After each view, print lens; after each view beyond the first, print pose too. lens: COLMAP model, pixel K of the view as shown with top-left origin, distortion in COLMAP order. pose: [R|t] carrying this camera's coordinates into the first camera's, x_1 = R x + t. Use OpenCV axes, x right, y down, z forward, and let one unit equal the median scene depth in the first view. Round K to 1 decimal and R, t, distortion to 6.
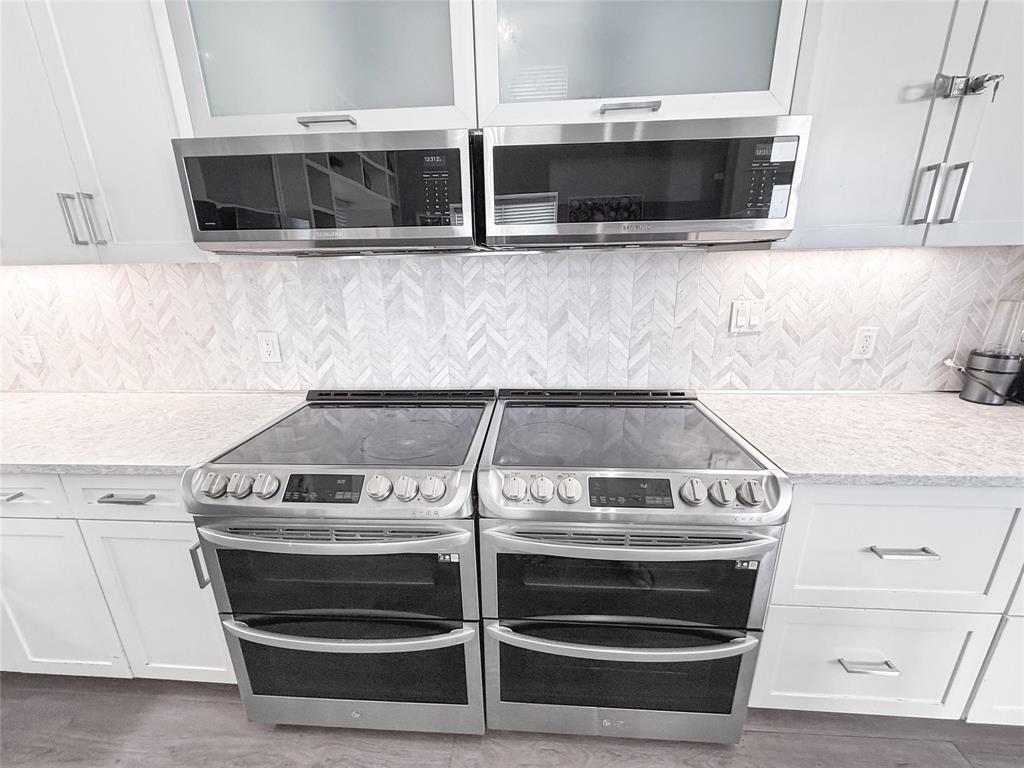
lens RADIAL K [[405.4, 0, 512.0], [0, 405.4, 384.0], [0, 0, 1]] dist [0.000069, 0.000022]
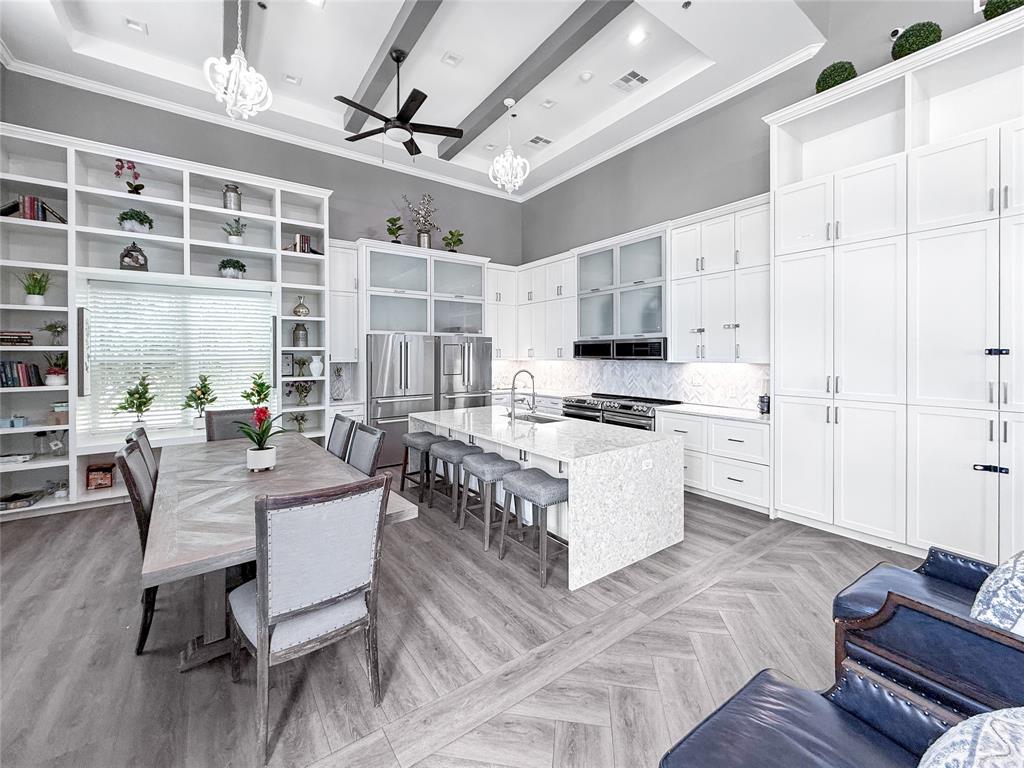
lens RADIAL K [[418.4, 0, 513.4], [0, 418.4, 363.9], [0, 0, 1]] dist [-0.001140, -0.000213]
pose [[0.630168, 0.032493, -0.775779, 2.272712], [-0.229448, 0.962297, -0.146075, 0.545221], [0.741783, 0.270053, 0.613864, -2.243275]]
